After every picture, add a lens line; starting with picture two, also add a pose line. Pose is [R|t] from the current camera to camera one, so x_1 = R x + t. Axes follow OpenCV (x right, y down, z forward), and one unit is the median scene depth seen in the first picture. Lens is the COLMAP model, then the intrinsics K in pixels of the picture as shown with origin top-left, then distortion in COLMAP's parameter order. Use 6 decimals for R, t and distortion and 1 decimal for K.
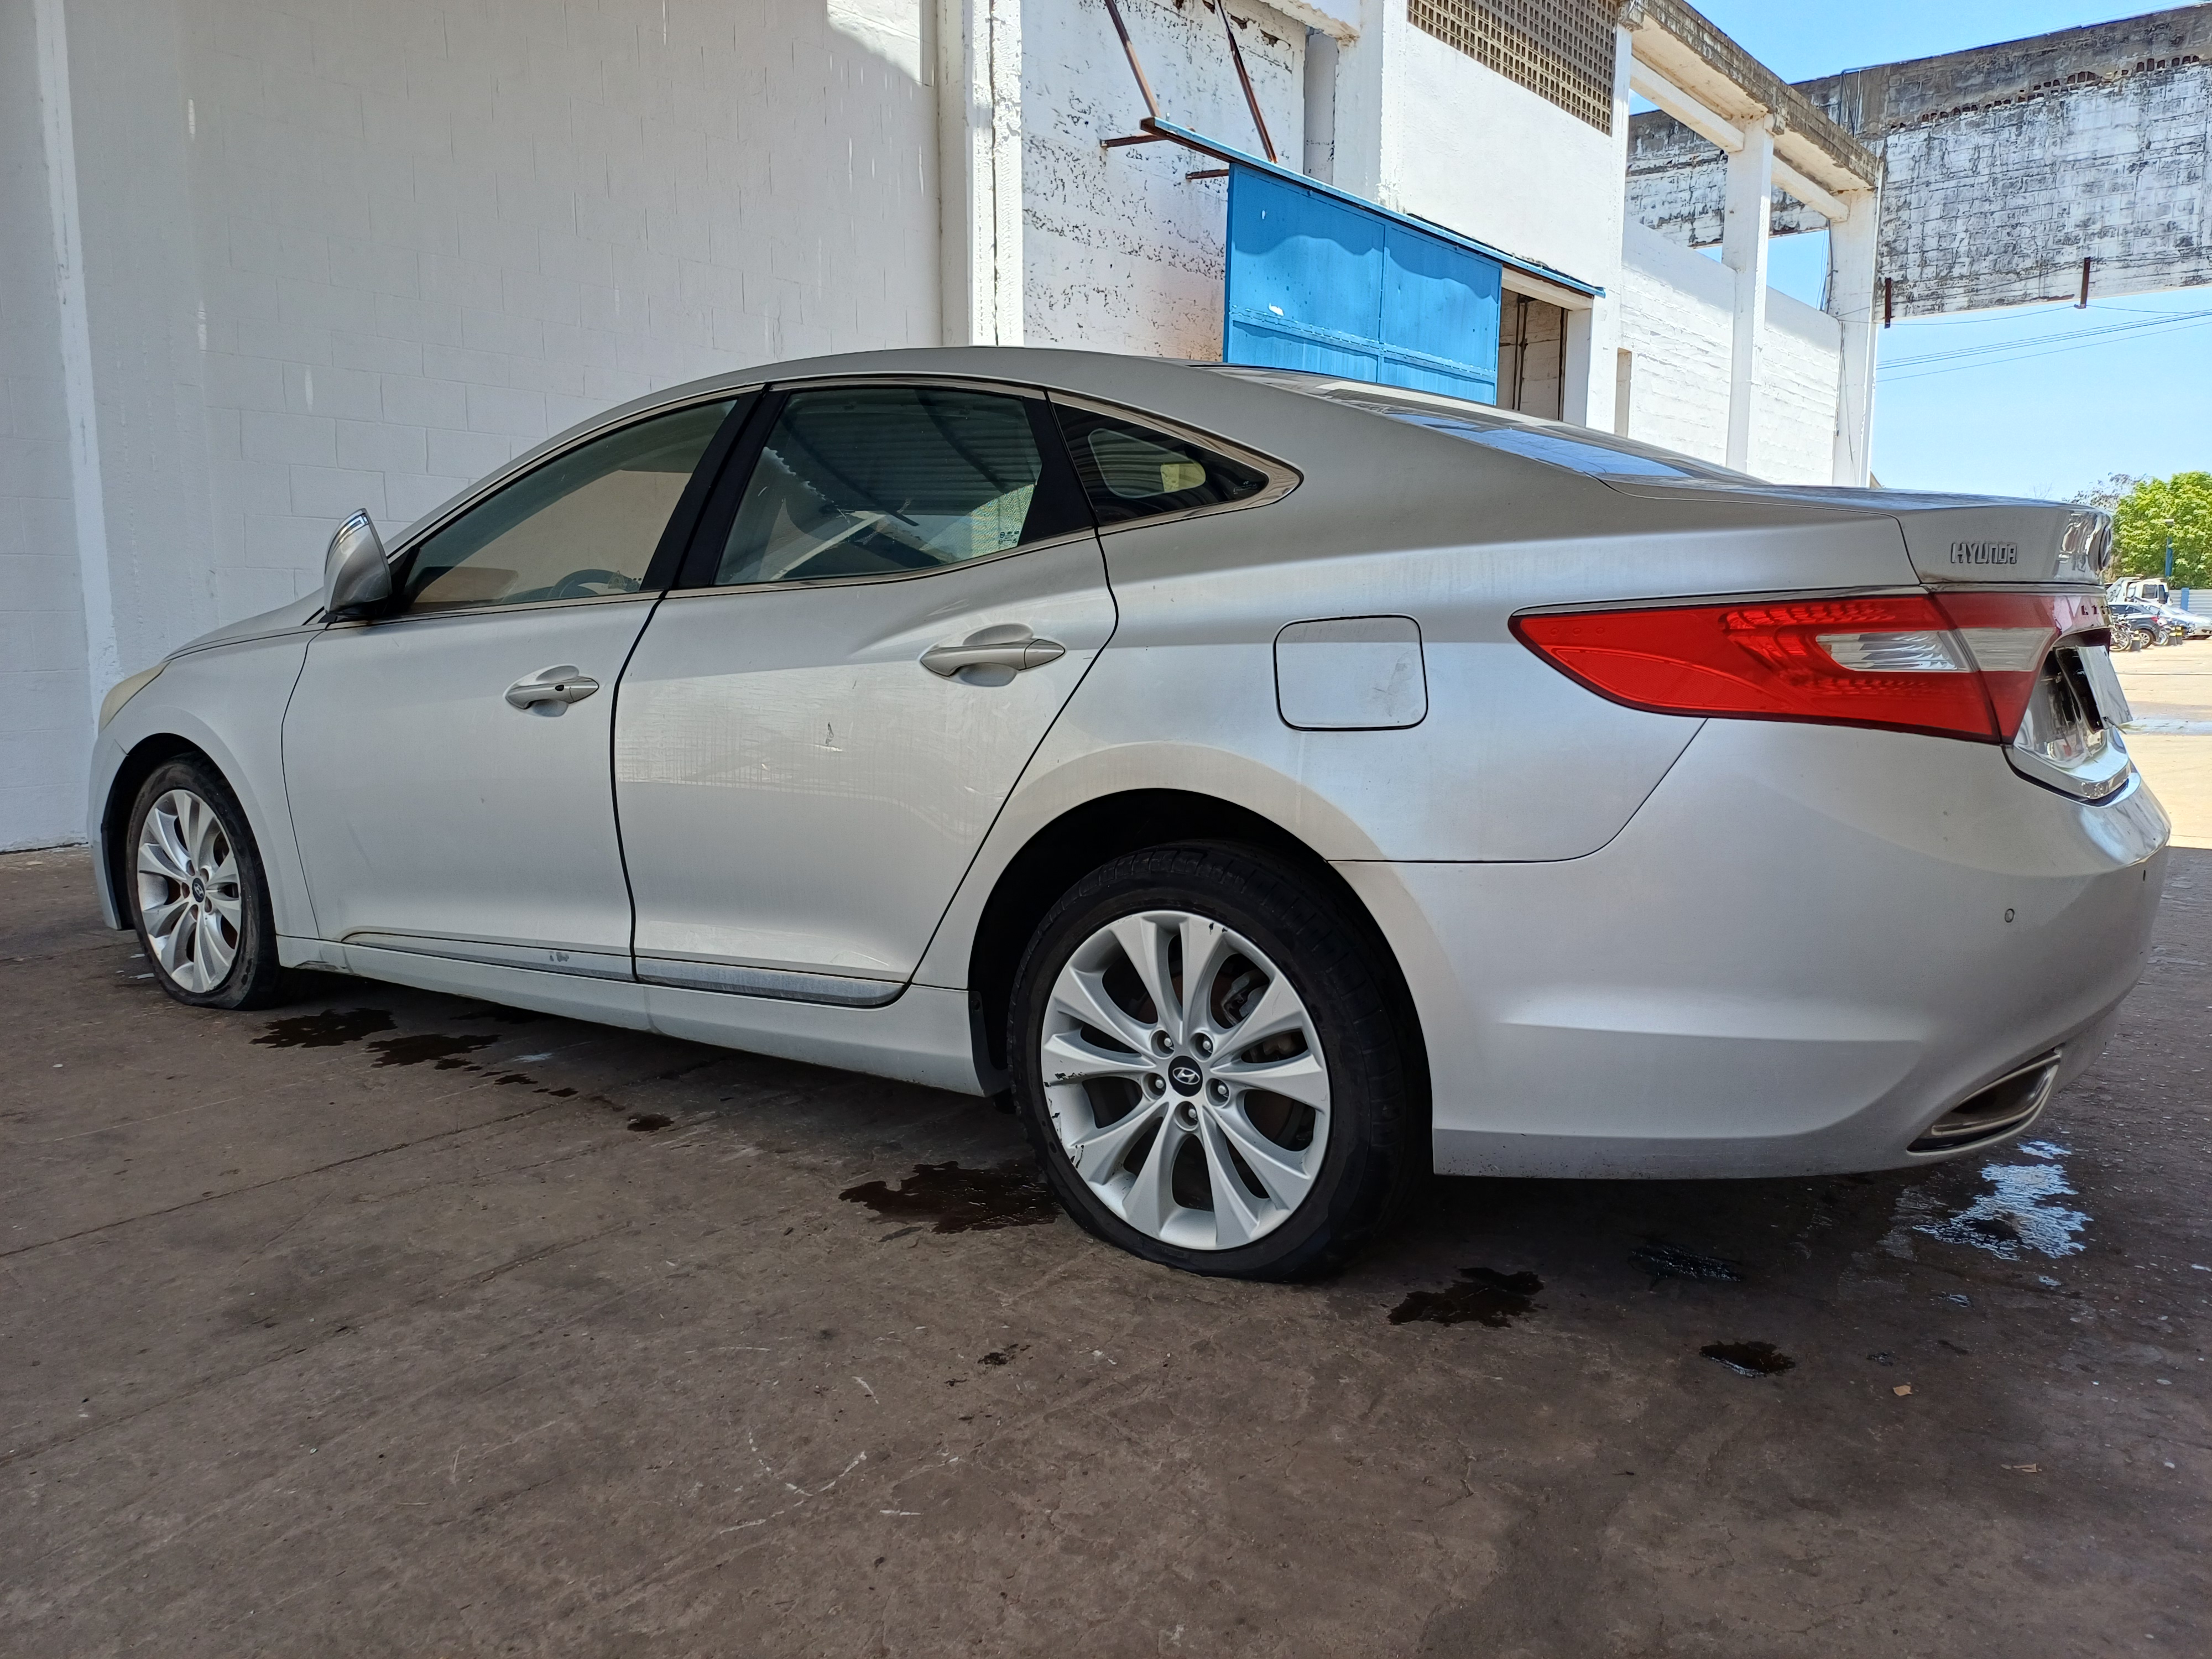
lens RADIAL K [[1614.9, 0, 1105.8], [0, 1614.9, 834.0], [0, 0, 1]] dist [0.057123, -0.042488]
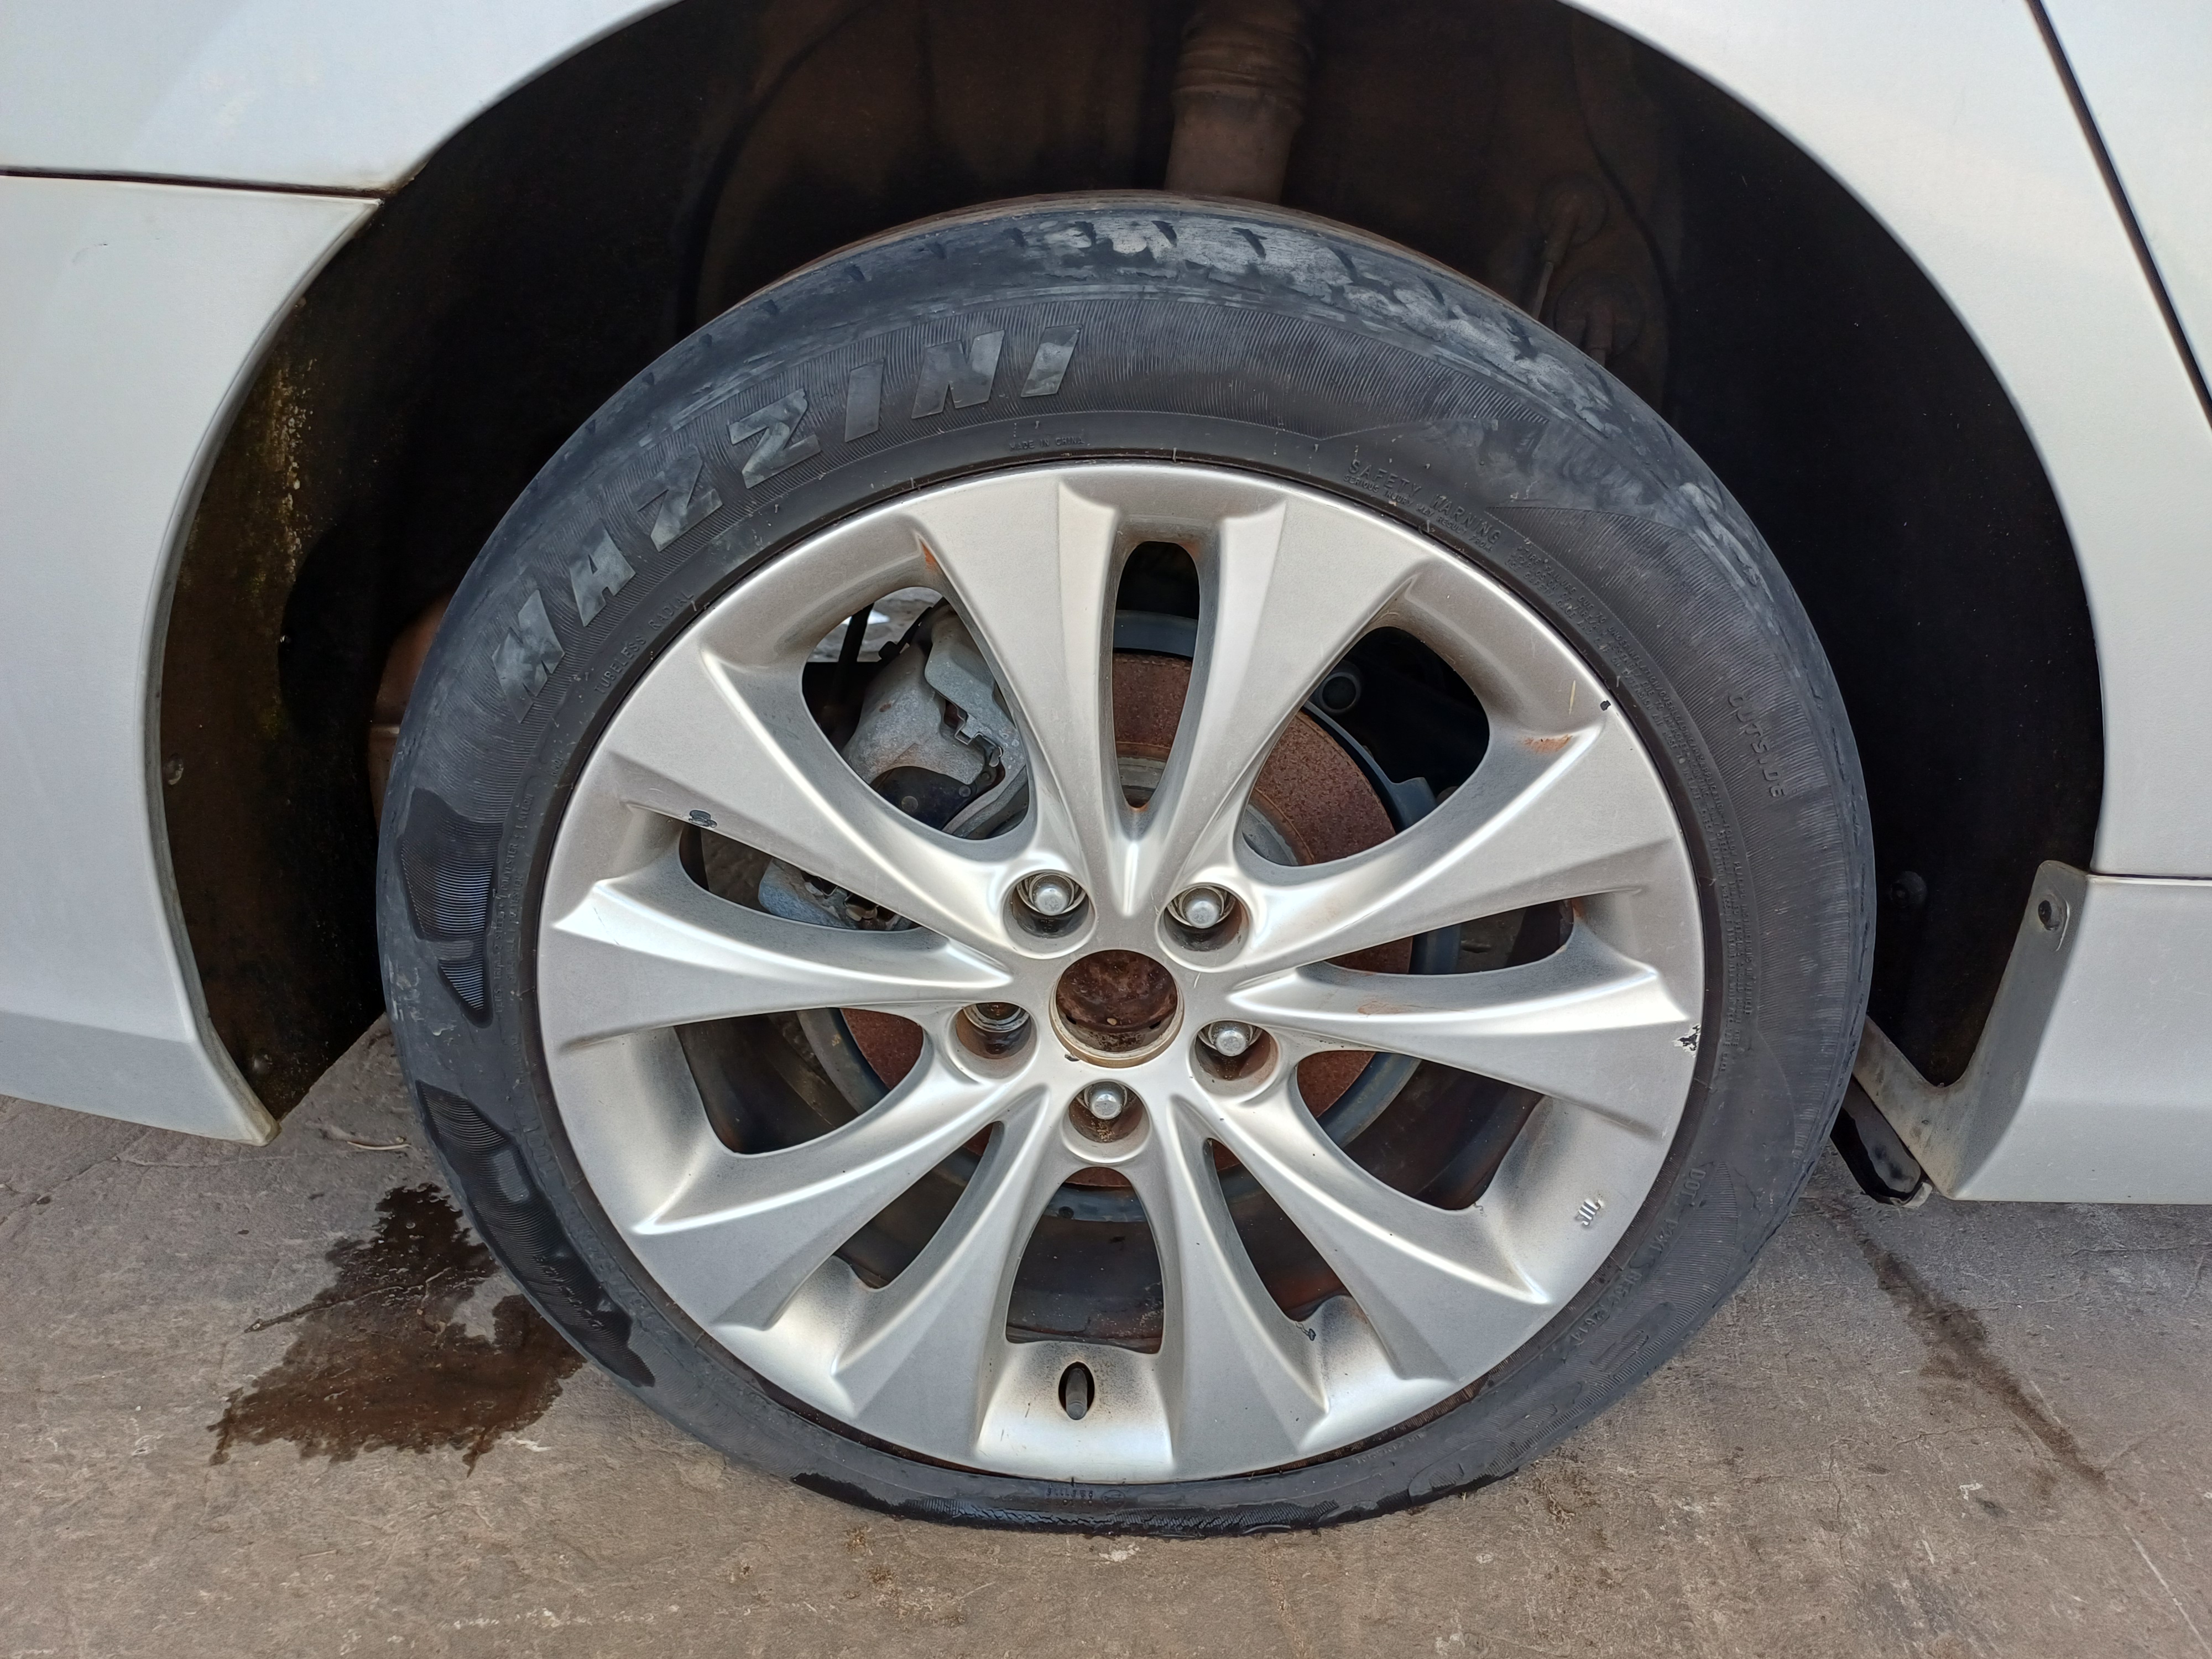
lens RADIAL K [[1614.9, 0, 1119.0], [0, 1614.9, 833.4], [0, 0, 1]] dist [0.057123, -0.042488]
pose [[0.806779, -0.092534, 0.583563, -0.125666], [-0.100843, 0.951605, 0.290309, 0.028786], [-0.582184, -0.293063, 0.758403, 0.771712]]
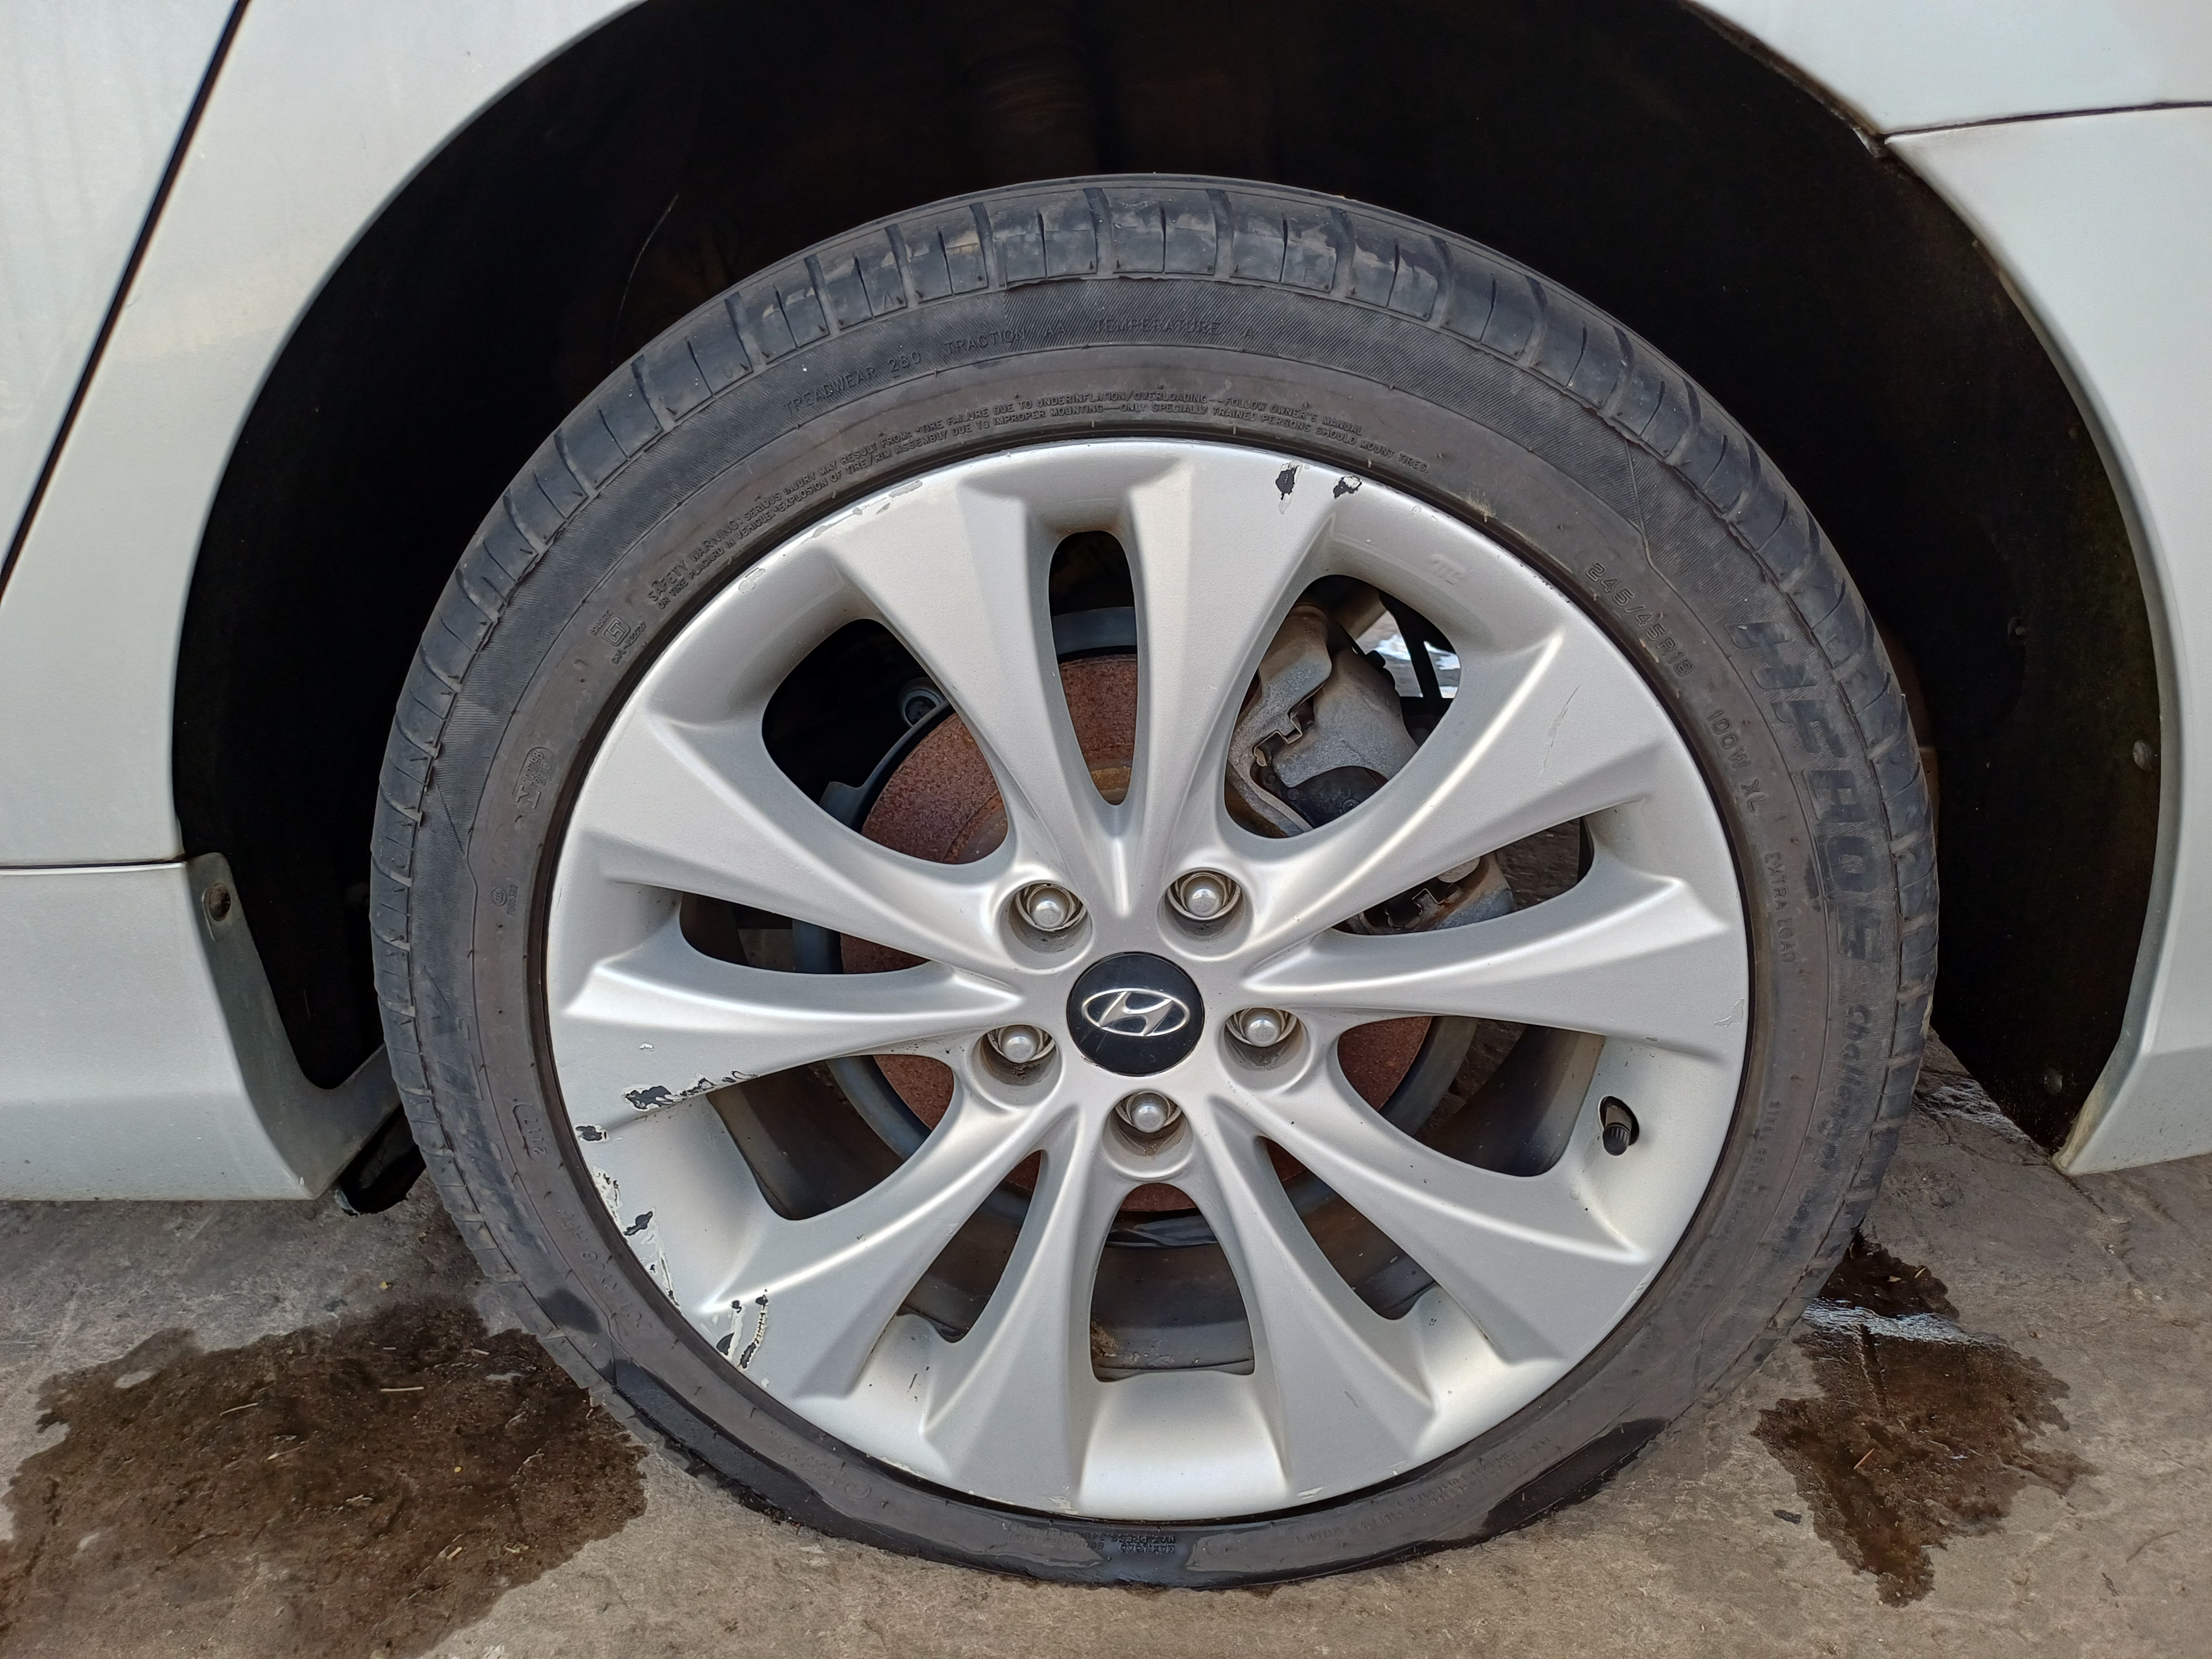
lens RADIAL K [[1614.9, 0, 1104.7], [0, 1614.9, 820.8], [0, 0, 1]] dist [0.057123, -0.042488]
pose [[0.842840, -0.195686, 0.501326, -0.097060], [0.084882, 0.968226, 0.235229, 0.044558], [-0.531428, -0.155707, 0.832670, 0.755514]]
